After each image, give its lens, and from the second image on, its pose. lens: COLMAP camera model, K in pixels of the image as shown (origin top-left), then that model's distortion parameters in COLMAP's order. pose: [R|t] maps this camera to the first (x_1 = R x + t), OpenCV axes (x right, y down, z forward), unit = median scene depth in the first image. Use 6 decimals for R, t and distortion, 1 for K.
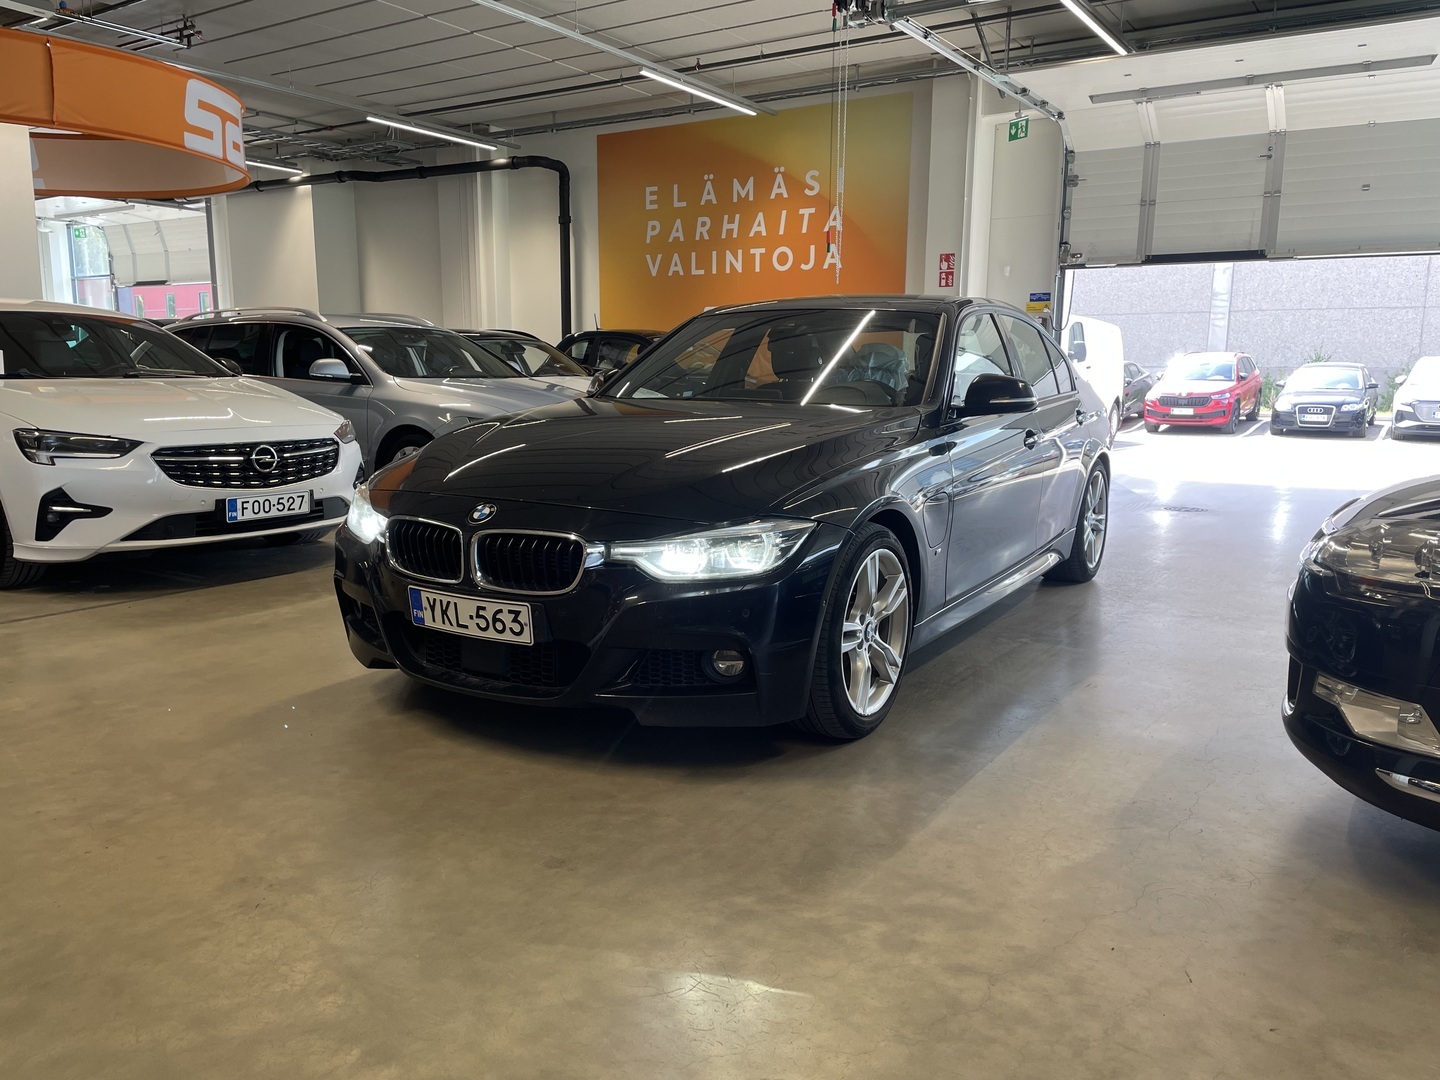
lens RADIAL K [[1085.8, 0, 739.0], [0, 1085.8, 541.1], [0, 0, 1]] dist [0.093210, -0.122138]
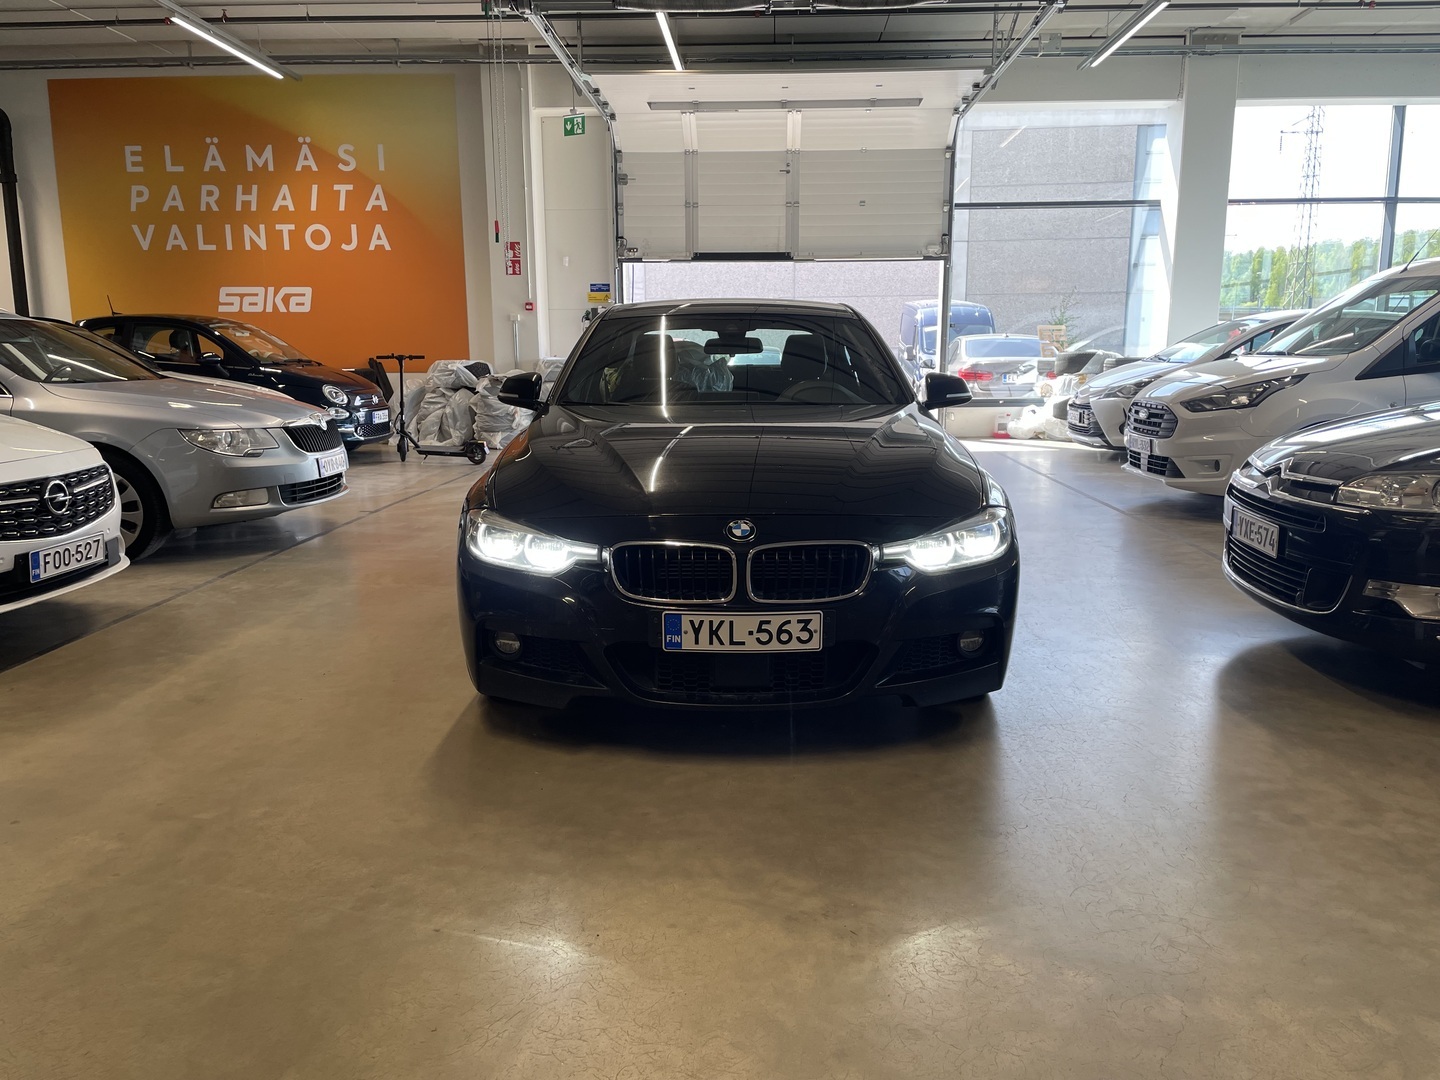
lens RADIAL K [[1086.0, 0, 729.3], [0, 1086.0, 538.0], [0, 0, 1]] dist [0.094511, -0.124818]
pose [[0.857630, -0.101063, 0.504239, -0.197596], [0.093331, 0.994805, 0.040644, -0.015681], [-0.505727, 0.012204, 0.862607, 0.036917]]
